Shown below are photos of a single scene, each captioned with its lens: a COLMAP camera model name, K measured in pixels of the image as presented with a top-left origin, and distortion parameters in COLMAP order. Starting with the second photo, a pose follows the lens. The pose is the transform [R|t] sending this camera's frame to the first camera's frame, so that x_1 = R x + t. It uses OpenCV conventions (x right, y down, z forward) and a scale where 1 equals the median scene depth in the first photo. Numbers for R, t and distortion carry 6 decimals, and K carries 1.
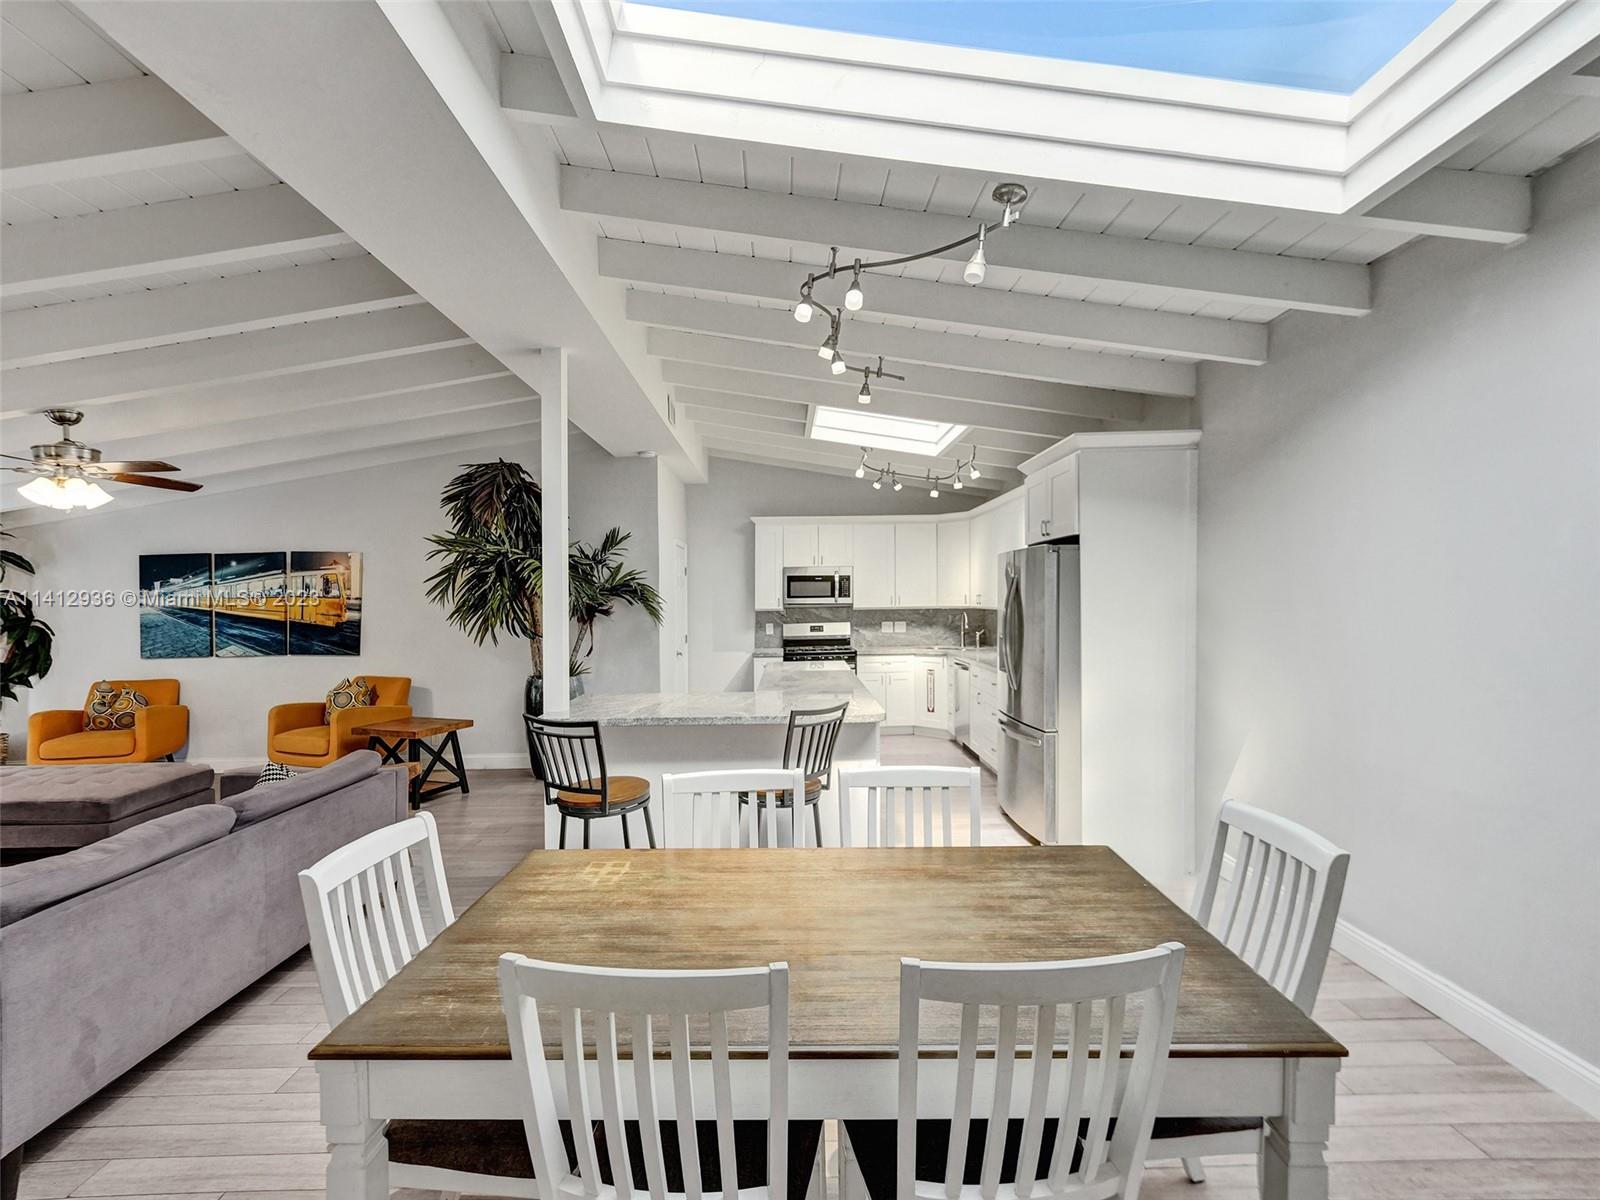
lens RADIAL K [[737.0, 0, 815.5], [0, 737.0, 591.4], [0, 0, 1]] dist [-0.031717, 0.006644]
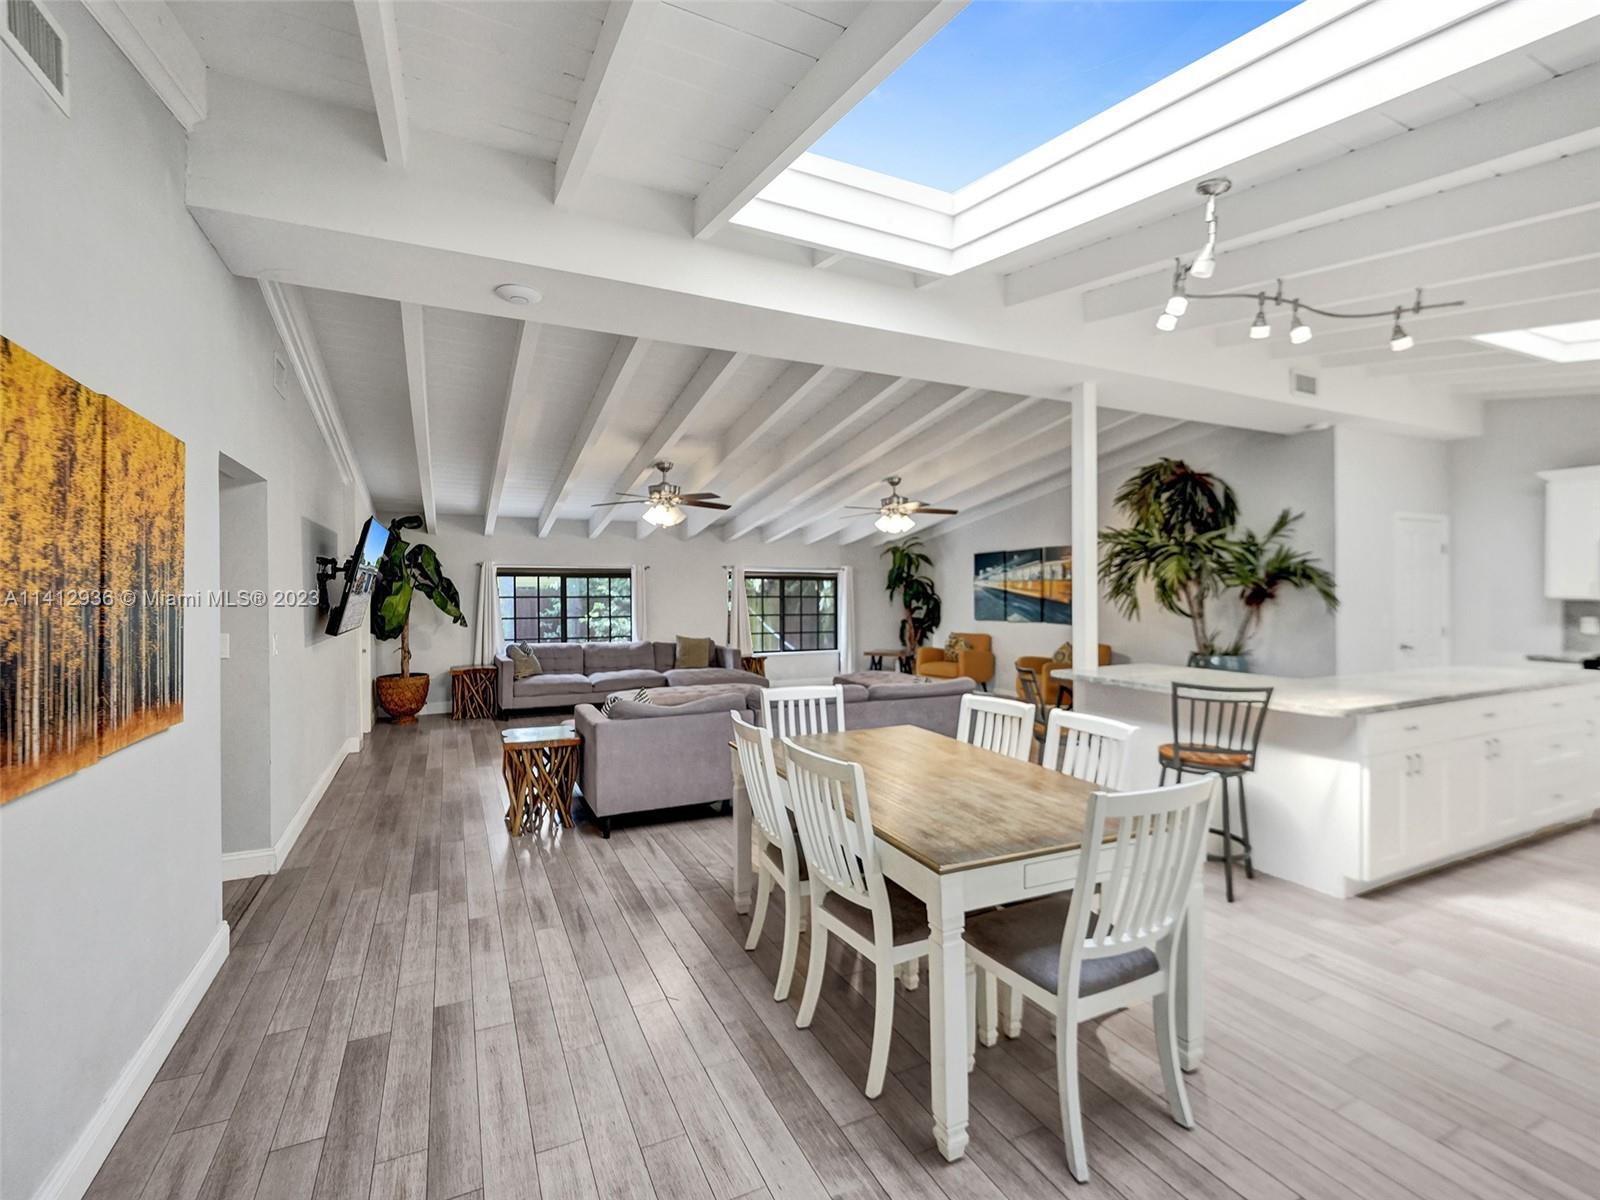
lens RADIAL K [[737.0, 0, 788.8], [0, 737.0, 589.7], [0, 0, 1]] dist [-0.031717, 0.006644]
pose [[0.383100, 0.010732, -0.923645, 0.375430], [0.007599, 0.999862, 0.014770, 0.001539], [0.923676, -0.012677, 0.382965, 0.022086]]
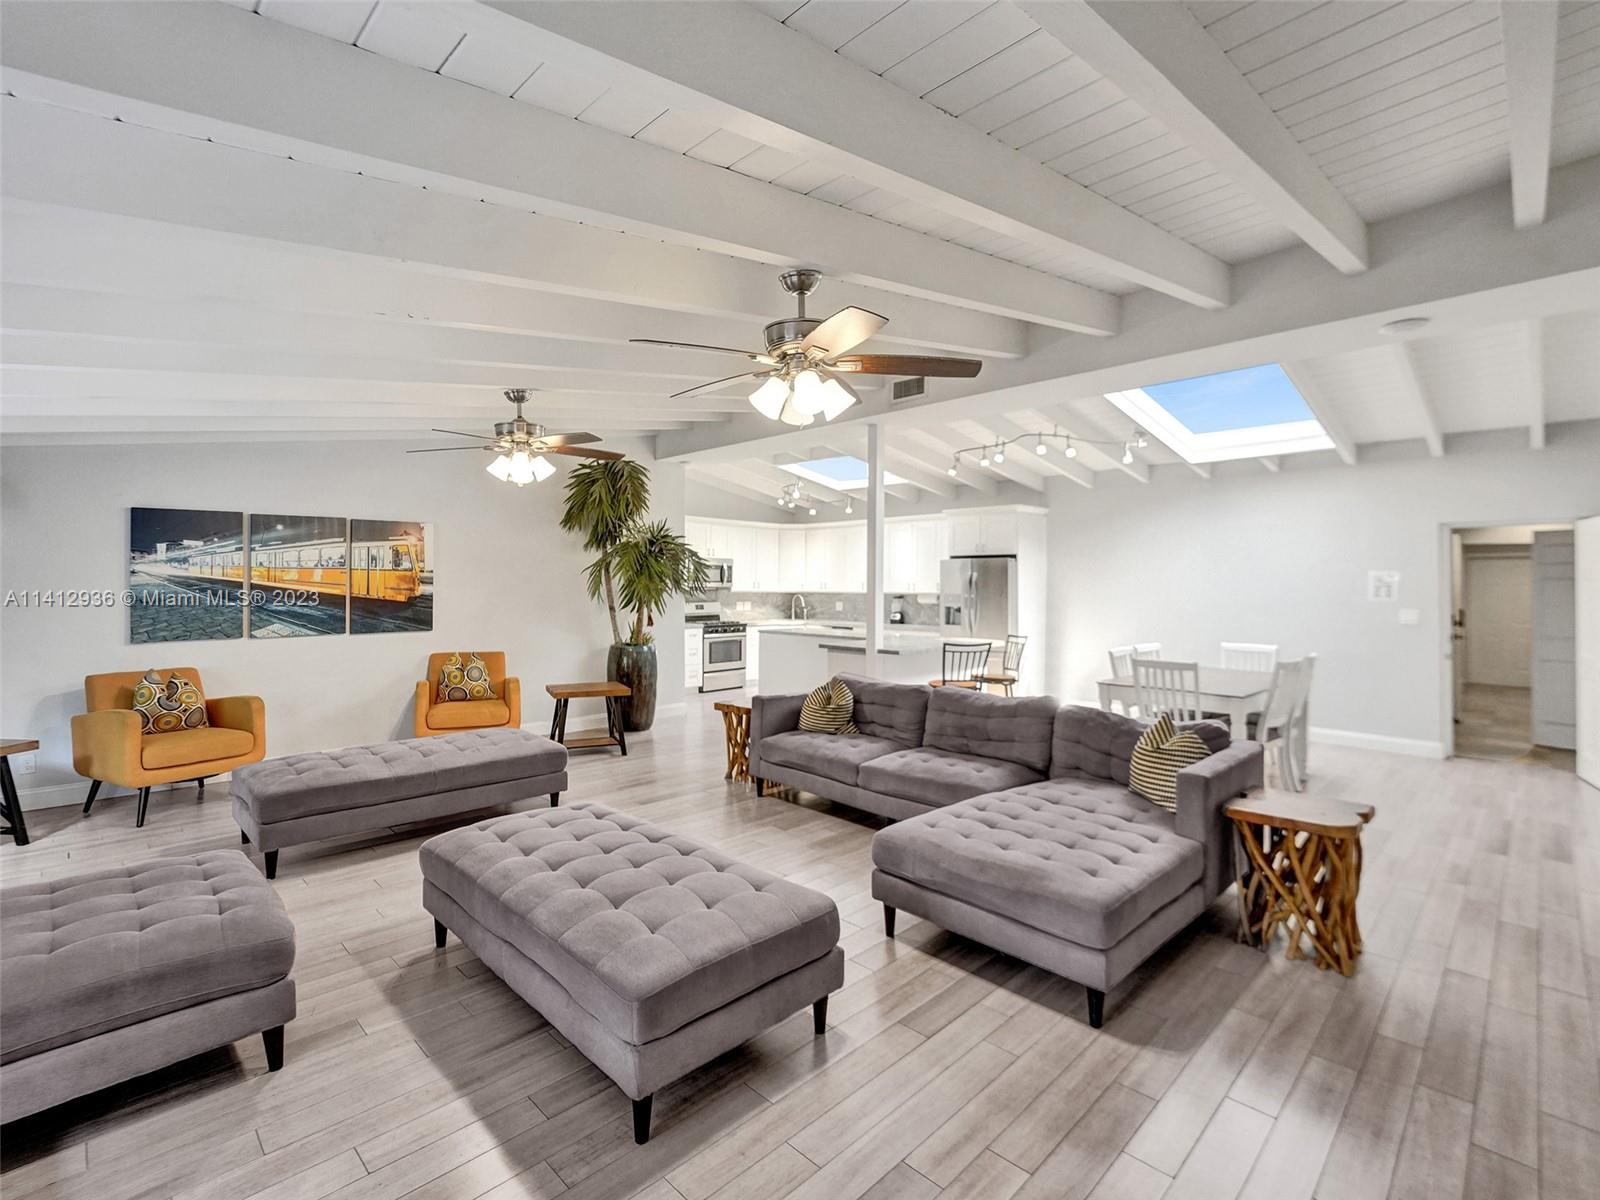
lens RADIAL K [[737.0, 0, 813.1], [0, 737.0, 585.5], [0, 0, 1]] dist [-0.031717, 0.006644]
pose [[0.733748, 0.017255, 0.679203, -0.924748], [-0.019731, 0.999797, -0.004084, 0.021331], [-0.679135, -0.010405, 0.733939, -0.054293]]
